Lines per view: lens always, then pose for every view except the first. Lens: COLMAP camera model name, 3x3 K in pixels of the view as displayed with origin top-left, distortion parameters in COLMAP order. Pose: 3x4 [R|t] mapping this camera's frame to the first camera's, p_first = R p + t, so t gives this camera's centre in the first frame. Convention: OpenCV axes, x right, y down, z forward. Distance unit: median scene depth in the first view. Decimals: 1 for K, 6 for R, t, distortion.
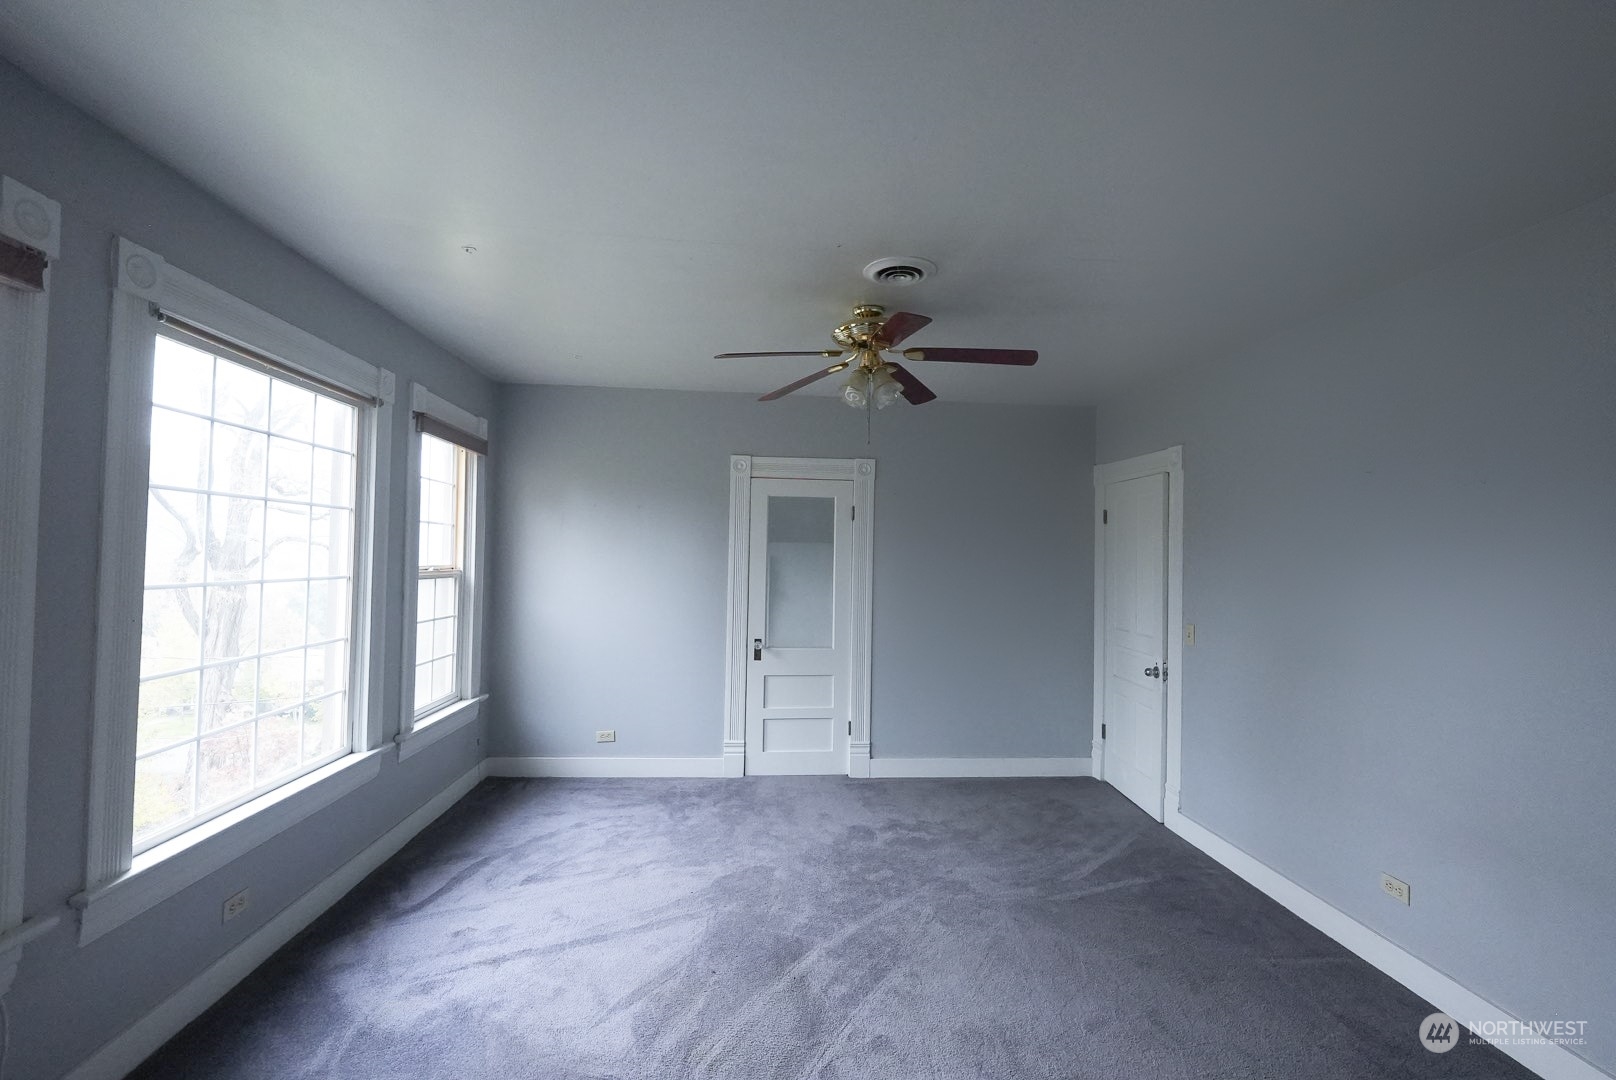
lens RADIAL K [[719.8, 0, 808.0], [0, 719.8, 540.0], [0, 0, 1]] dist [-0.000085, 0.000135]
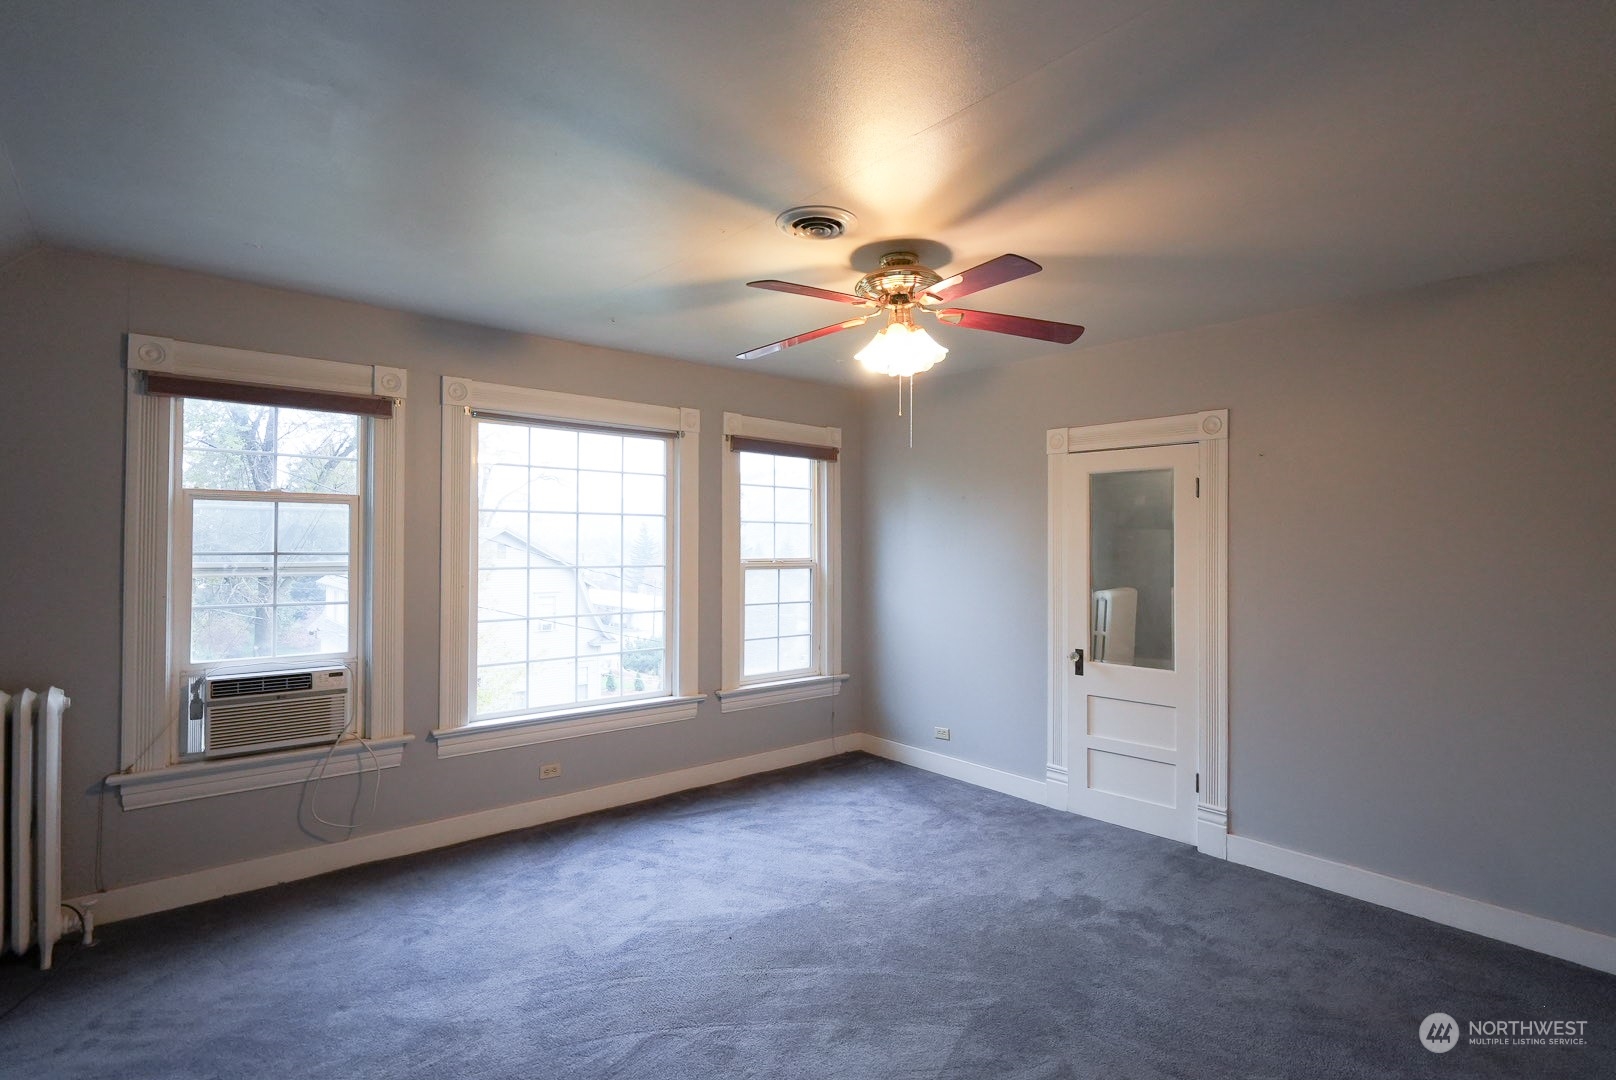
lens RADIAL K [[788.6, 0, 808.0], [0, 788.6, 540.0], [0, 0, 1]] dist [-0.002122, -0.000007]
pose [[0.591590, -0.017874, -0.806041, 0.596088], [0.024327, 0.999695, -0.004313, 0.012281], [0.805872, -0.017057, 0.591844, 0.274841]]
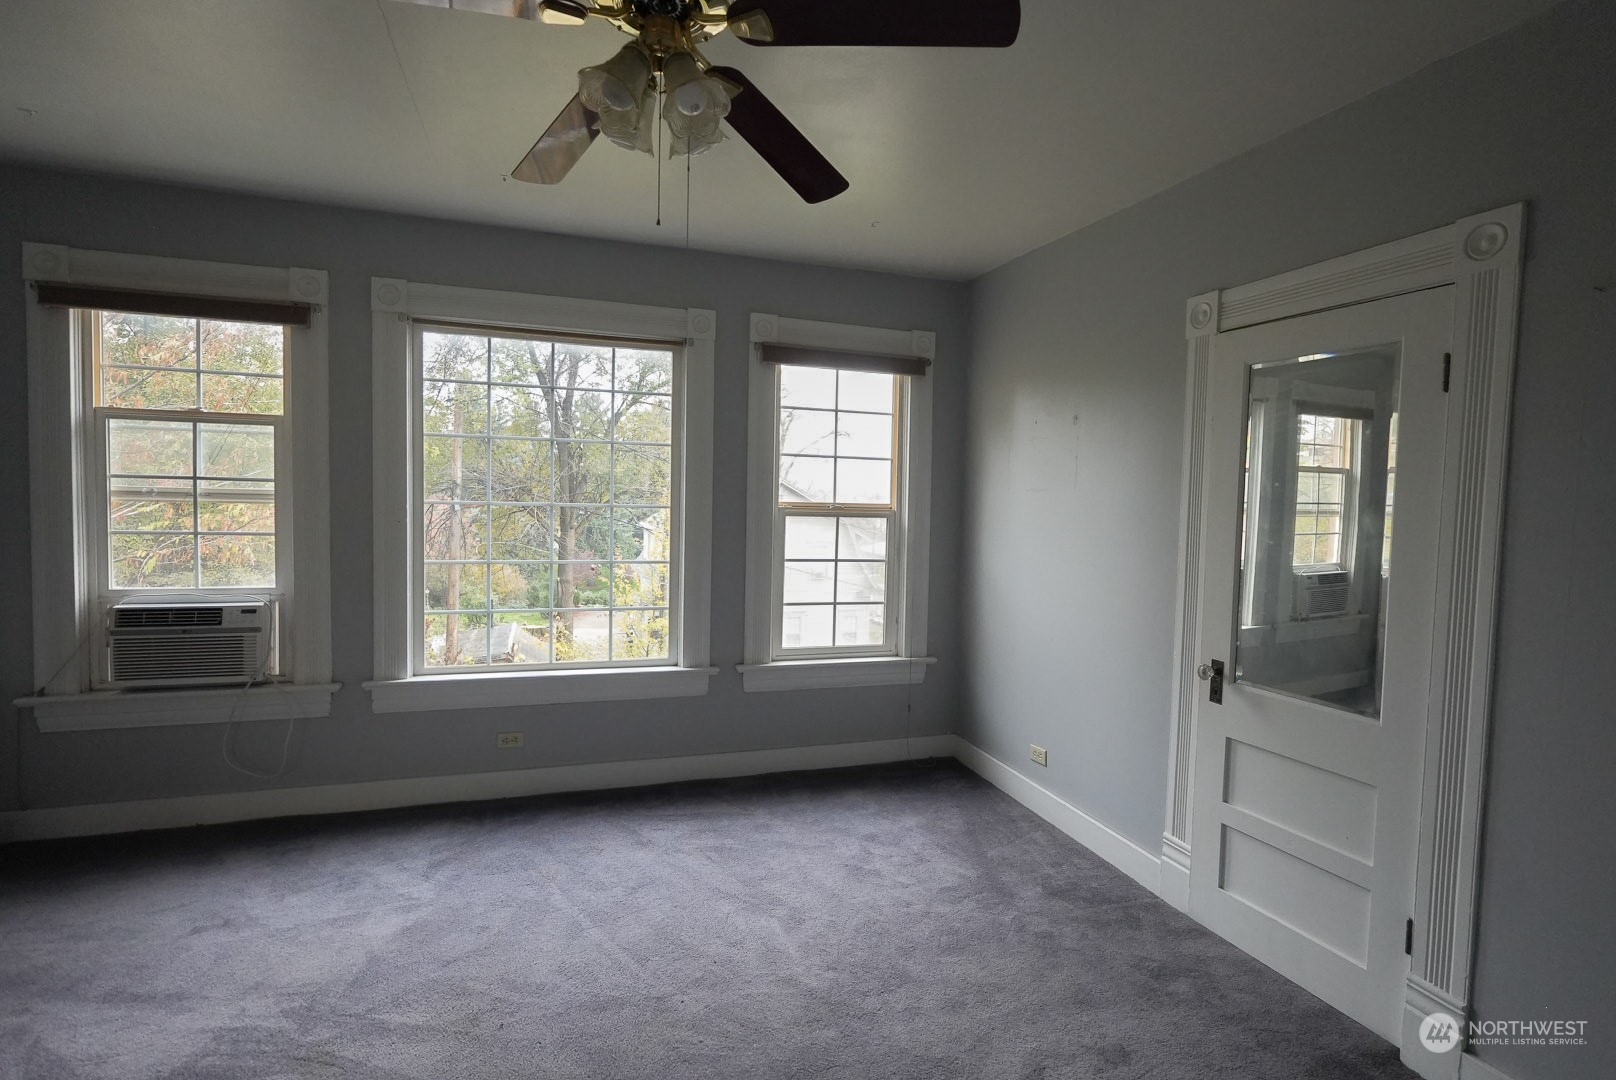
lens RADIAL K [[773.5, 0, 808.0], [0, 773.5, 540.0], [0, 0, 1]] dist [-0.001746, 0.000009]
pose [[0.243495, 0.046541, -0.968785, 0.468592], [0.000871, 0.998837, 0.048204, 0.036166], [0.969902, -0.012581, 0.243172, 0.749888]]
